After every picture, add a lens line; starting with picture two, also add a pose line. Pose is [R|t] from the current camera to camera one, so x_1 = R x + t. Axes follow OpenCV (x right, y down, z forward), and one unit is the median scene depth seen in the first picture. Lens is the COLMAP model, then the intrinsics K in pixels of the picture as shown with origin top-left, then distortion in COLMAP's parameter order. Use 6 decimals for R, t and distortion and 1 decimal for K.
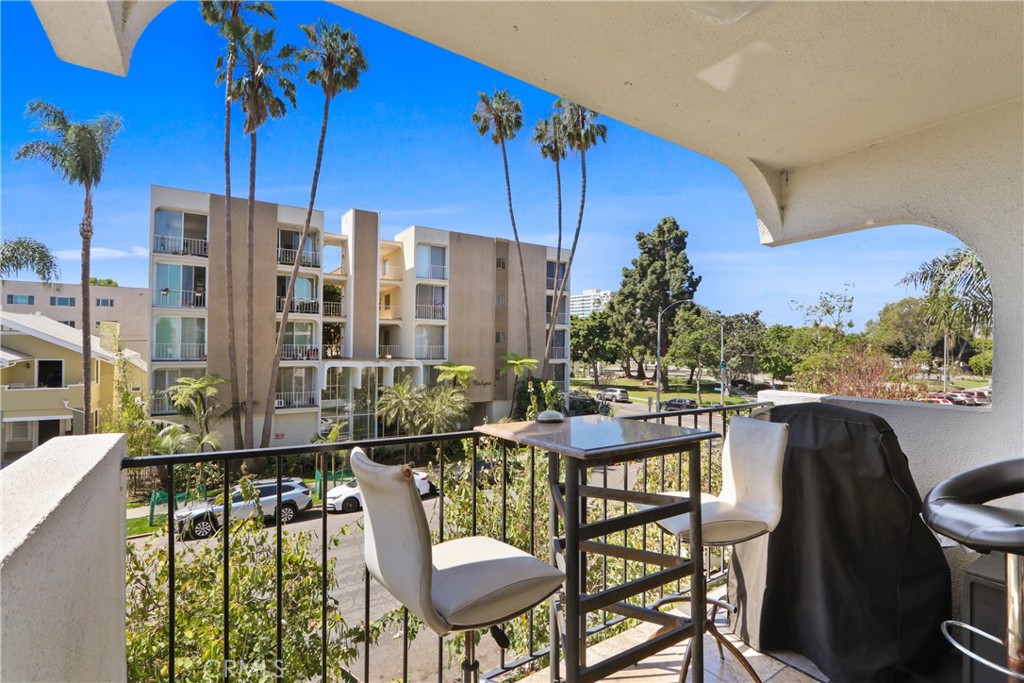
lens RADIAL K [[480.9, 0, 512.2], [0, 480.9, 344.9], [0, 0, 1]] dist [-0.019512, 0.000926]
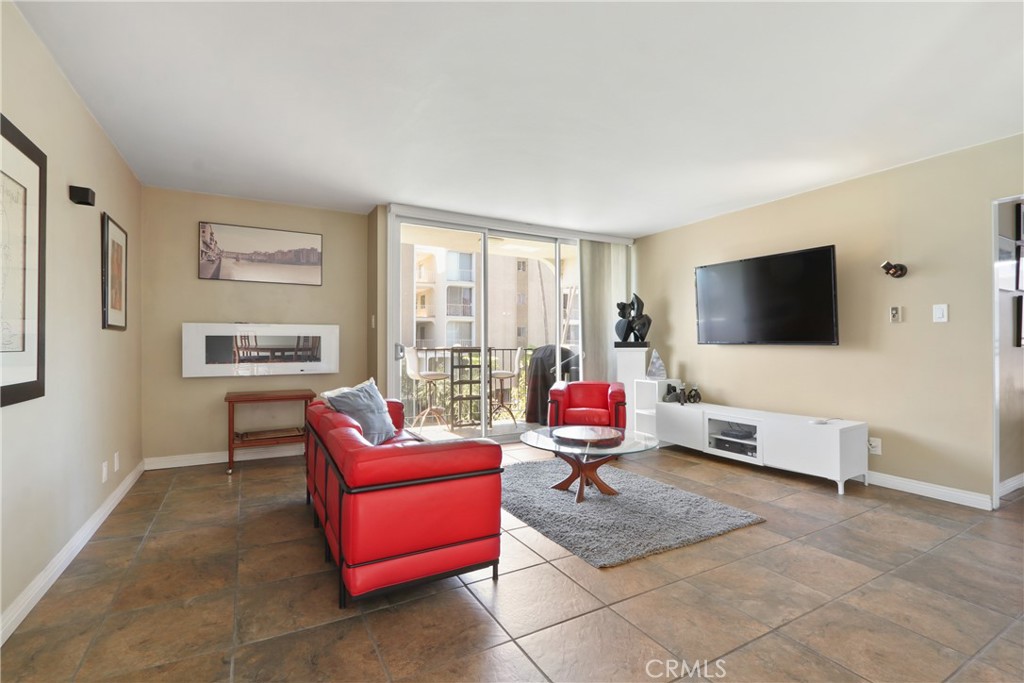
lens RADIAL K [[480.9, 0, 514.4], [0, 480.9, 343.3], [0, 0, 1]] dist [-0.019512, 0.000926]
pose [[0.997741, -0.007409, -0.066767, 0.024832], [0.007896, 0.999944, 0.007036, 0.002661], [0.066711, -0.007547, 0.997744, -0.095896]]
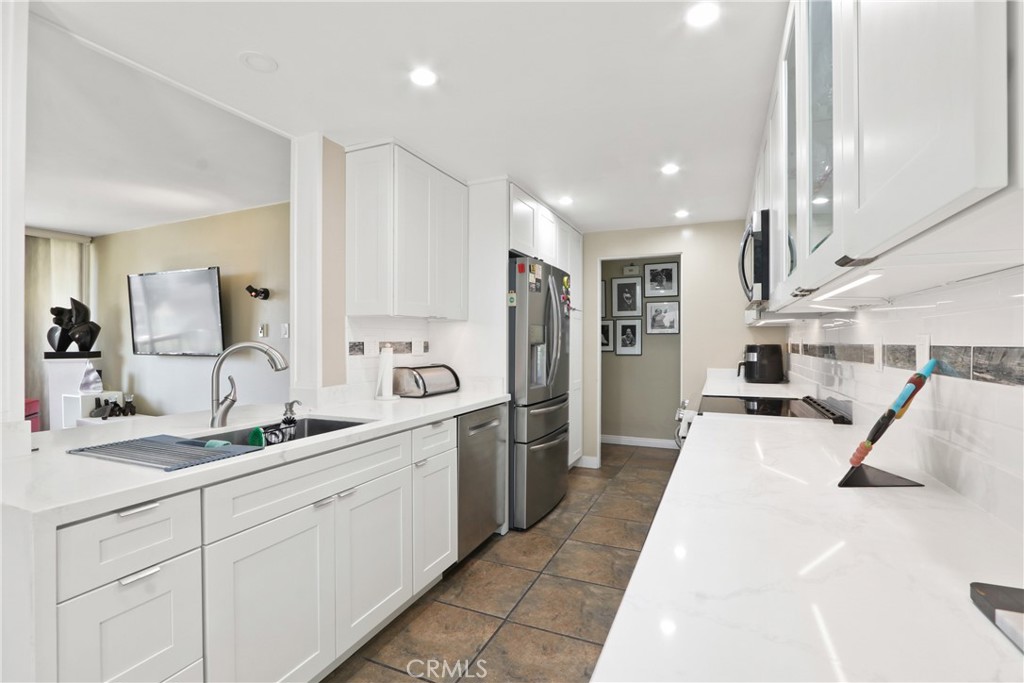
lens RADIAL K [[480.9, 0, 519.6], [0, 480.9, 345.3], [0, 0, 1]] dist [-0.019512, 0.000926]
pose [[0.834173, -0.012281, 0.551366, 0.295047], [0.004398, 0.999868, 0.015617, -0.008744], [-0.551485, -0.010602, 0.834118, -0.221631]]
